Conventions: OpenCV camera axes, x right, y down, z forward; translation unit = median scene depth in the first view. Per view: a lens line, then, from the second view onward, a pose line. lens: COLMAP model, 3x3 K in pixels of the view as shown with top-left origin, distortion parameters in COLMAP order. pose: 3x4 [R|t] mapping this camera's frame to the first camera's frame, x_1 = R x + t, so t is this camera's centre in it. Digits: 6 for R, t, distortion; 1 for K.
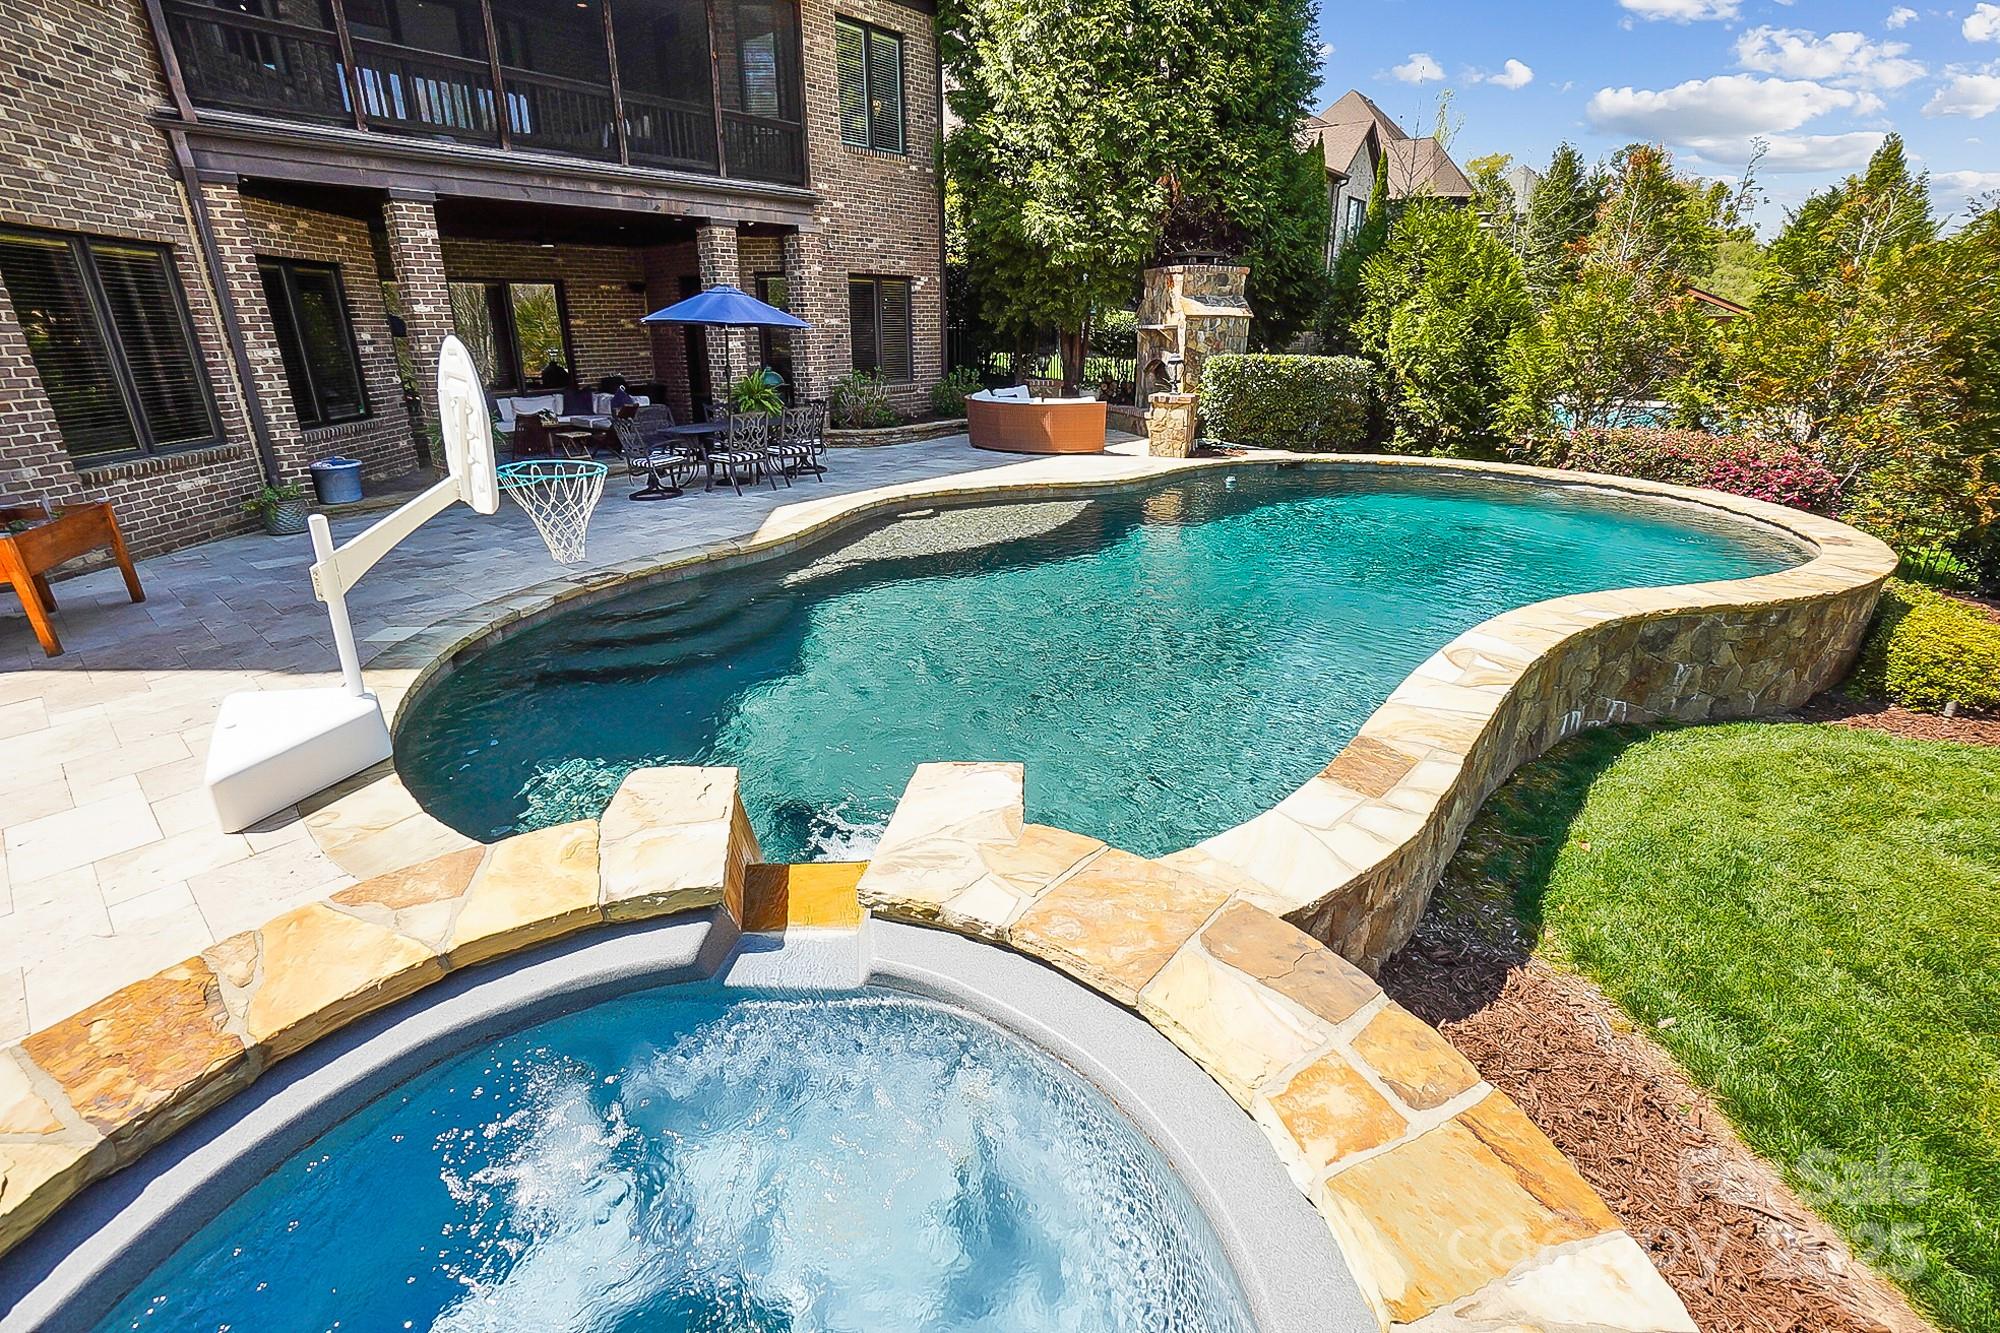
lens RADIAL K [[899.5, 0, 997.7], [0, 899.5, 654.6], [0, 0, 1]] dist [-0.065493, 0.024377]
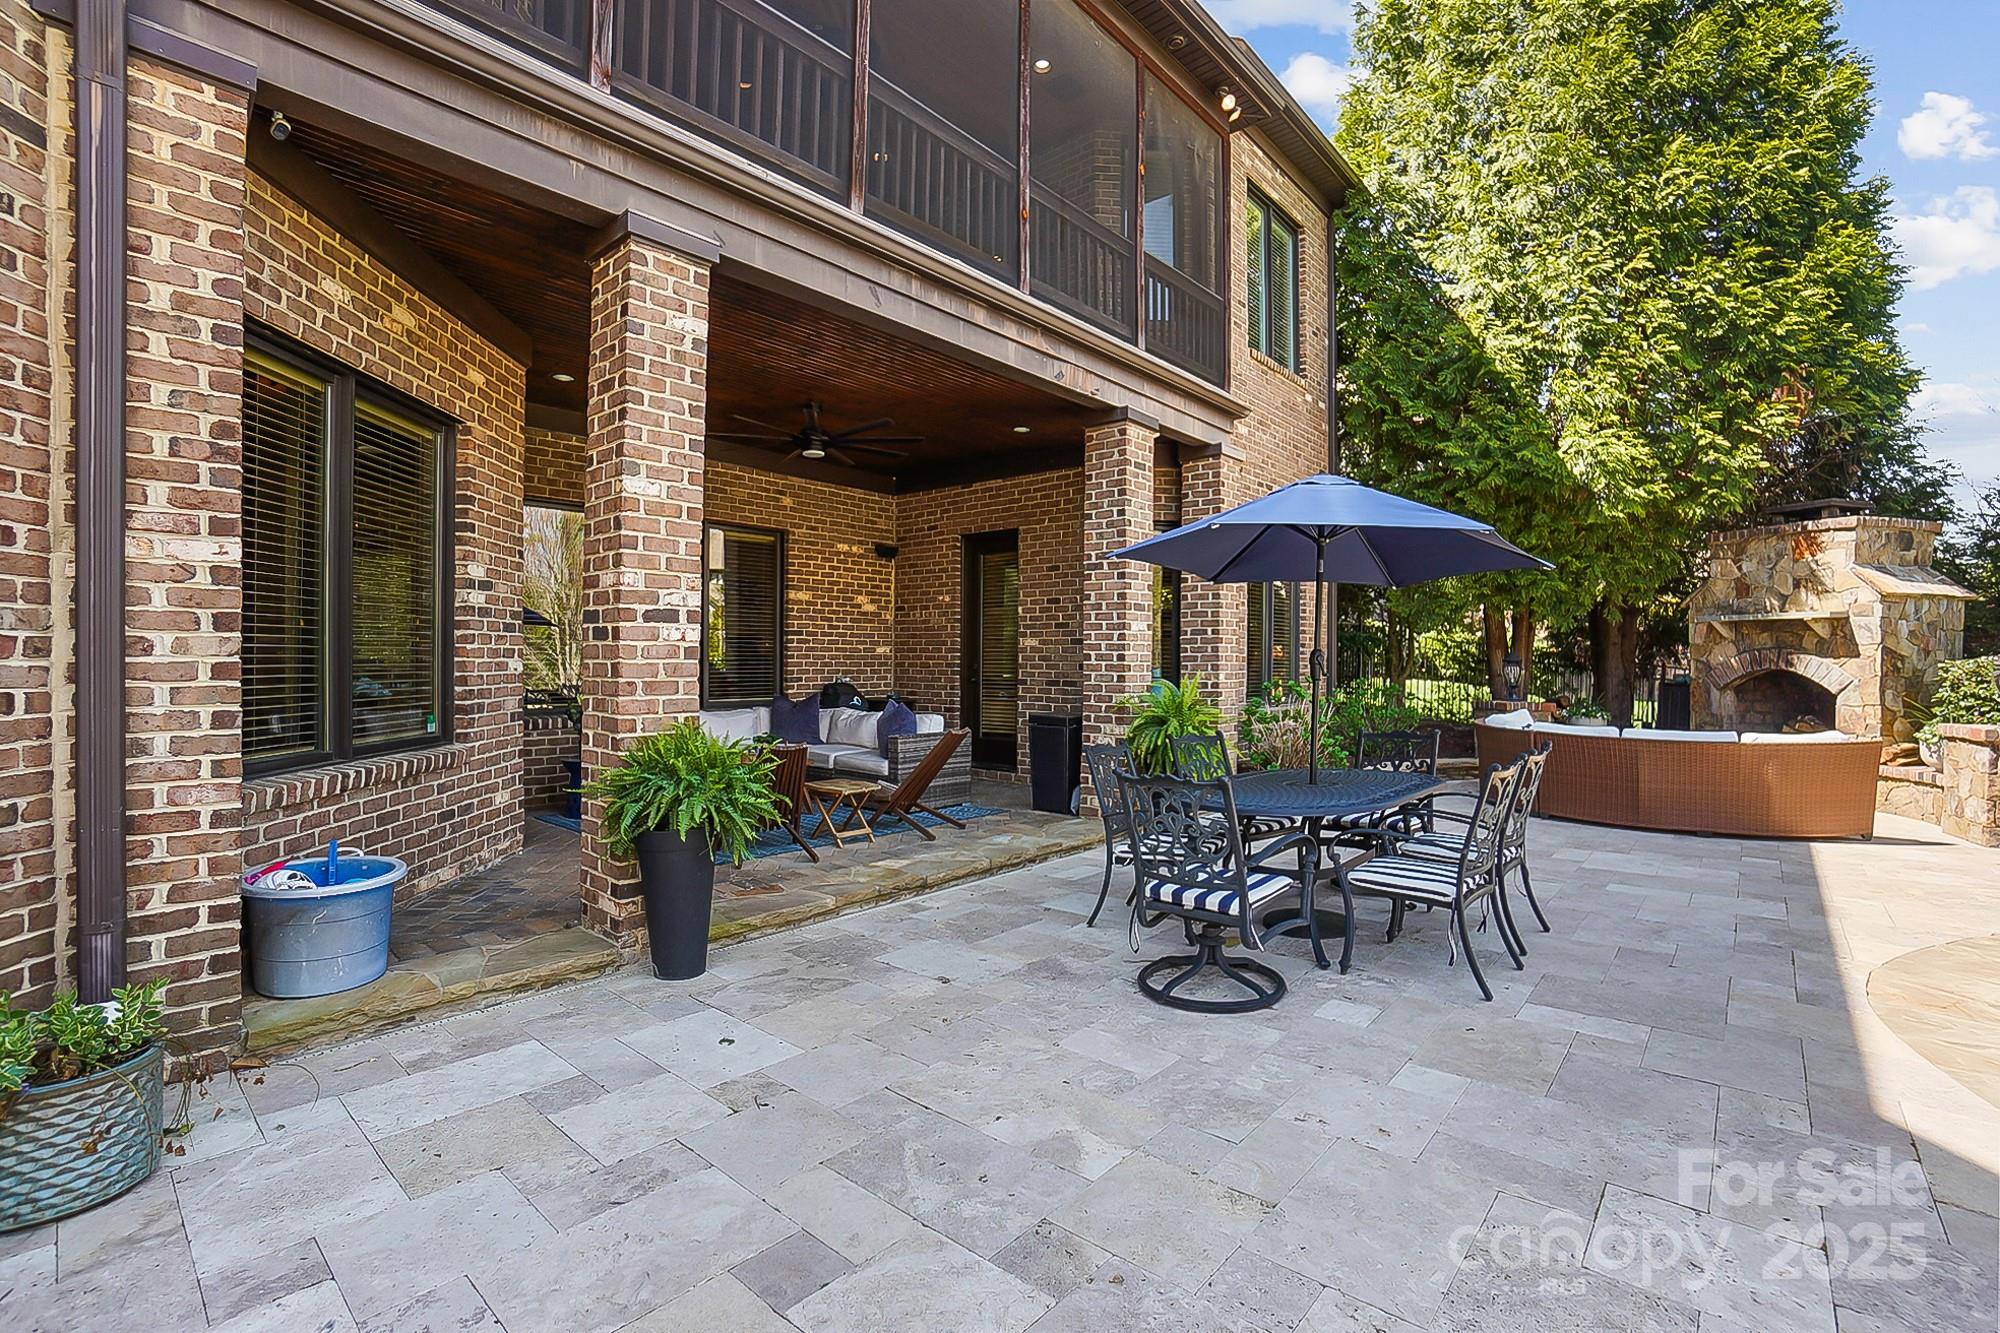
lens RADIAL K [[899.5, 0, 997.7], [0, 899.5, 654.6], [0, 0, 1]] dist [-0.065493, 0.024377]
pose [[0.999485, 0.012598, -0.029509, -0.406513], [-0.022092, 0.937178, -0.348152, -0.156174], [0.023269, 0.348624, 0.936974, 0.544940]]
